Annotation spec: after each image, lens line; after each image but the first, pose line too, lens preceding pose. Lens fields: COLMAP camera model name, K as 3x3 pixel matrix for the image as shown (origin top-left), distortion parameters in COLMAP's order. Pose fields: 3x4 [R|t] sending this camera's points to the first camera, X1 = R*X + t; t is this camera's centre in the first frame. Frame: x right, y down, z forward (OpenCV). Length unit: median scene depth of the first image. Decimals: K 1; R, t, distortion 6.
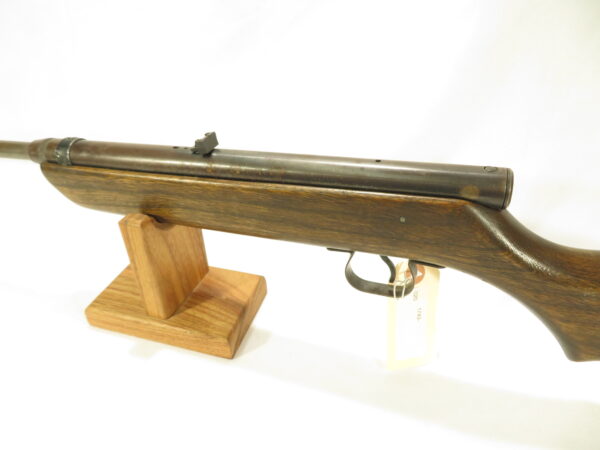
lens RADIAL K [[431.2, 0, 300.0], [0, 431.2, 225.0], [0, 0, 1]] dist [-0.009220, 0.000430]
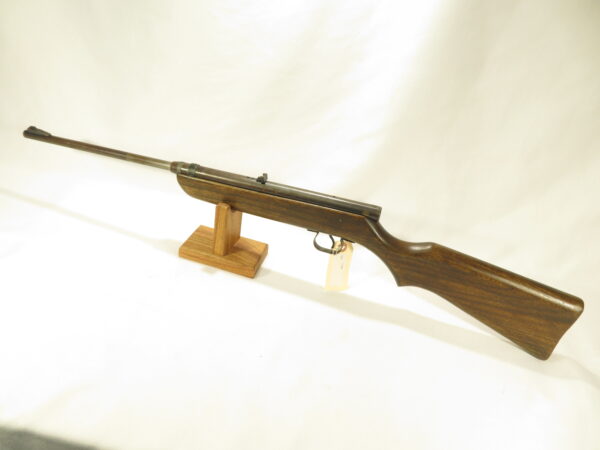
lens RADIAL K [[431.2, 0, 300.0], [0, 431.2, 225.0], [0, 0, 1]] dist [-0.009220, 0.000430]
pose [[0.980529, 0.138077, 0.139632, -0.283499], [-0.131773, 0.989837, -0.053469, 0.146698], [-0.145596, 0.034028, 0.988759, -1.208004]]
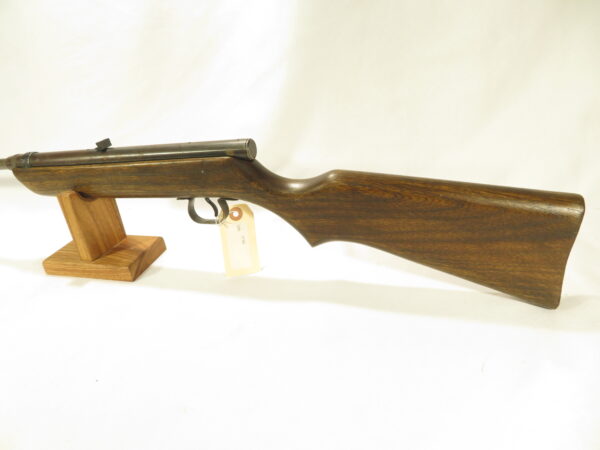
lens RADIAL K [[431.2, 0, 300.0], [0, 431.2, 225.0], [0, 0, 1]] dist [-0.009220, 0.000430]
pose [[0.996863, -0.079092, 0.002881, 0.499883], [0.078866, 0.989658, -0.119821, 0.370996], [0.006626, 0.119673, 0.992791, -0.636248]]
